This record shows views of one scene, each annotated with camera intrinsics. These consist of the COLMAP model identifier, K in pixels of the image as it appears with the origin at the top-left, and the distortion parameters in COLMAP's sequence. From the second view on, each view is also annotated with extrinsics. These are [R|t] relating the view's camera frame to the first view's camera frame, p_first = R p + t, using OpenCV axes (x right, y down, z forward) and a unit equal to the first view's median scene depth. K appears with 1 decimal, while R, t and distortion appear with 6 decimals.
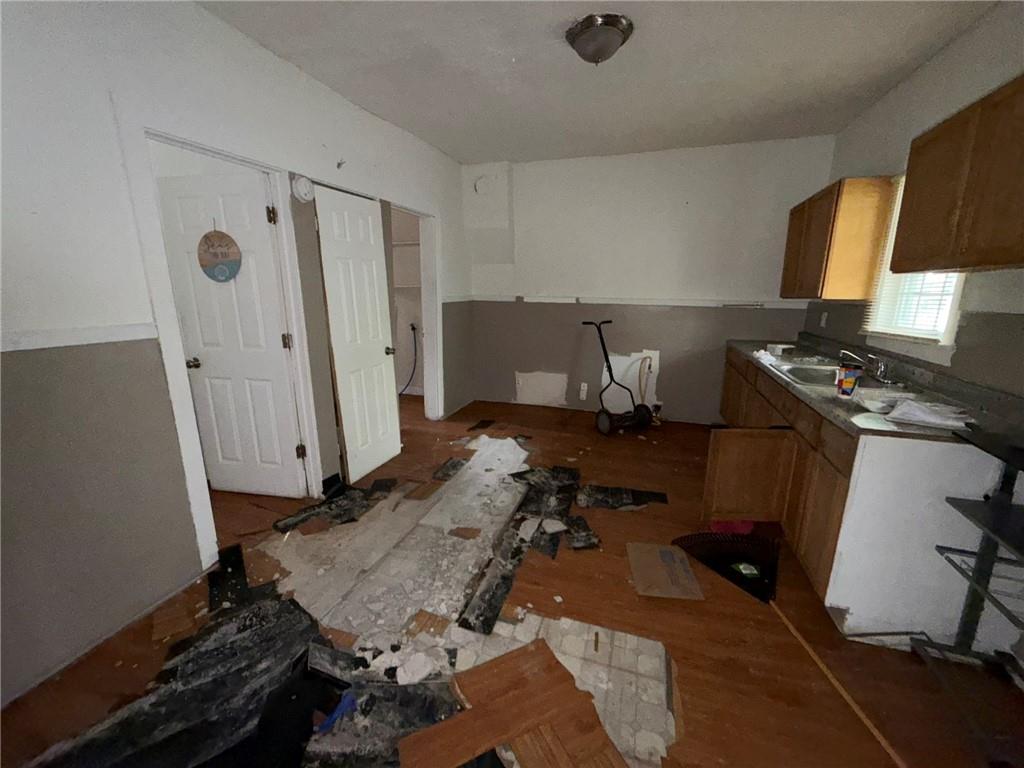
lens RADIAL K [[410.2, 0, 509.9], [0, 410.2, 383.8], [0, 0, 1]] dist [0.000635, -0.000004]
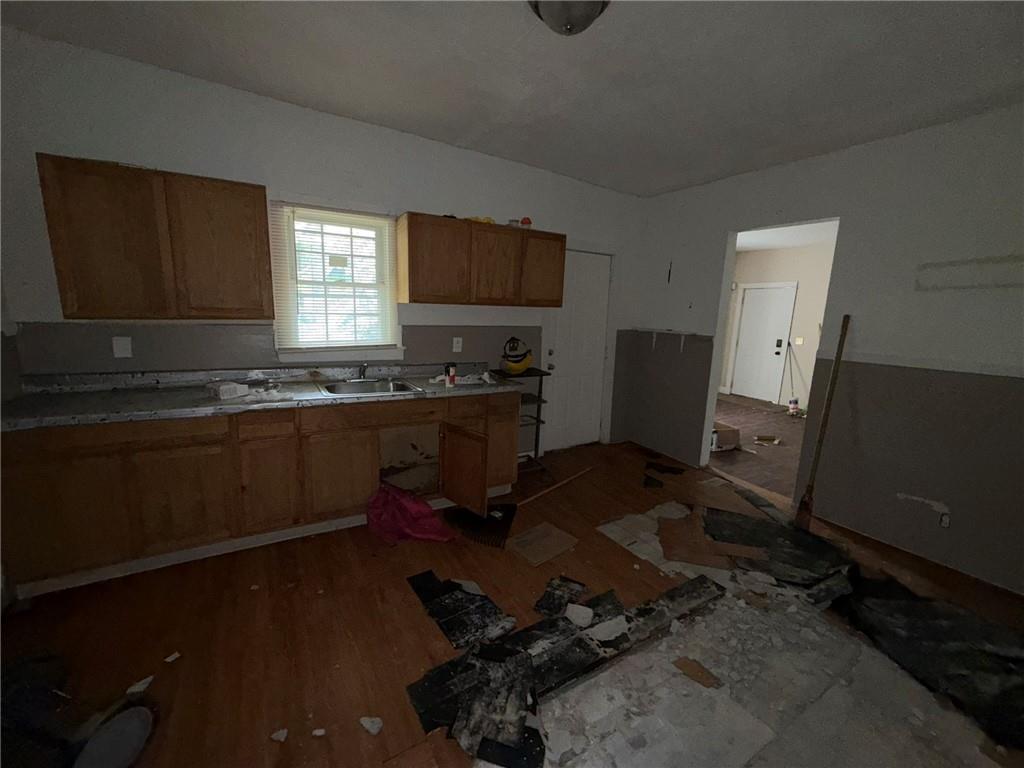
lens RADIAL K [[410.2, 0, 509.9], [0, 410.2, 383.8], [0, 0, 1]] dist [0.000635, -0.000004]
pose [[-0.760800, -0.143547, 0.632912, -0.245993], [0.107892, 0.933685, 0.341456, -0.383030], [-0.639955, 0.328066, -0.694860, 1.574098]]
